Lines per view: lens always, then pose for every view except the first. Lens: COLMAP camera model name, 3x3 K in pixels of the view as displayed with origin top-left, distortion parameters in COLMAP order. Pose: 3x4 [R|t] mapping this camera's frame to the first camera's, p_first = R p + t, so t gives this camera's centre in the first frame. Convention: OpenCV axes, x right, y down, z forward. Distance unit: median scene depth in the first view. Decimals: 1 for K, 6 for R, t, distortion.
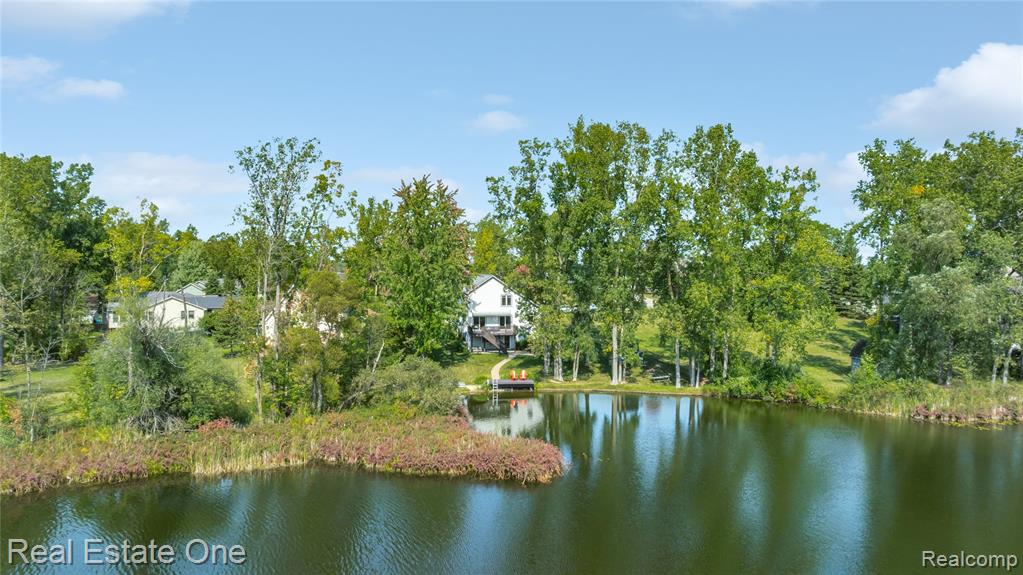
lens RADIAL K [[723.6, 0, 517.3], [0, 723.6, 285.8], [0, 0, 1]] dist [-0.048748, 0.052325]
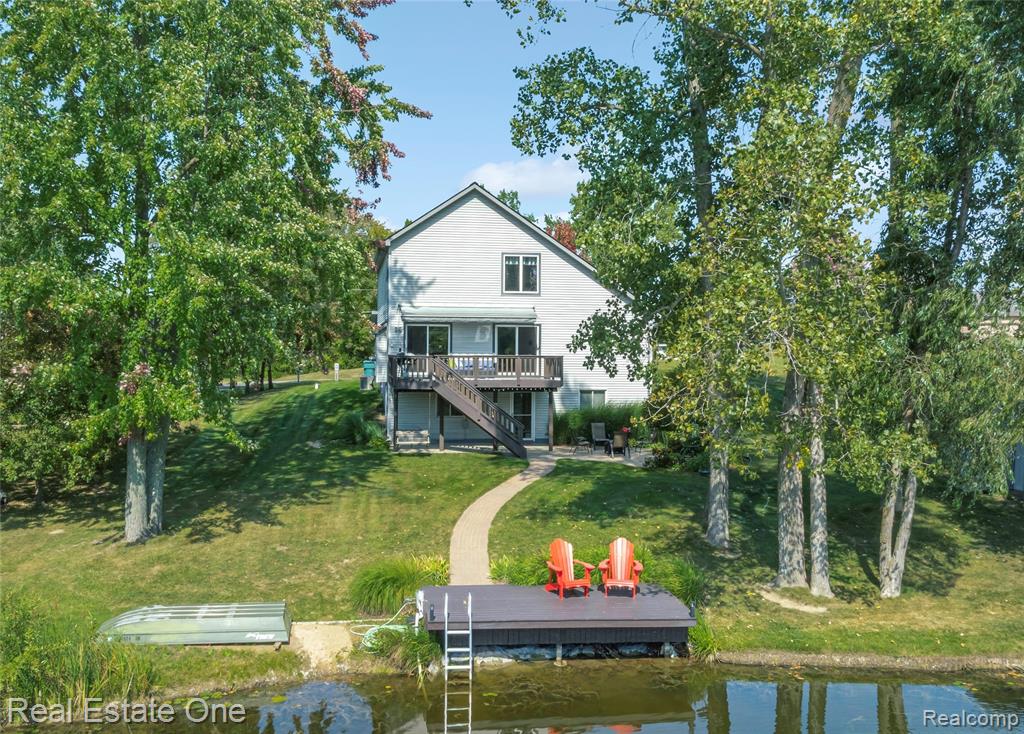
lens RADIAL K [[729.6, 0, 512.0], [0, 729.6, 367.0], [0, 0, 1]] dist [0.004758, 0.001164]
pose [[0.999805, 0.008343, -0.017896, -0.013794], [-0.009163, 0.998888, -0.046237, 0.073649], [0.017490, 0.046392, 0.998770, 0.726493]]
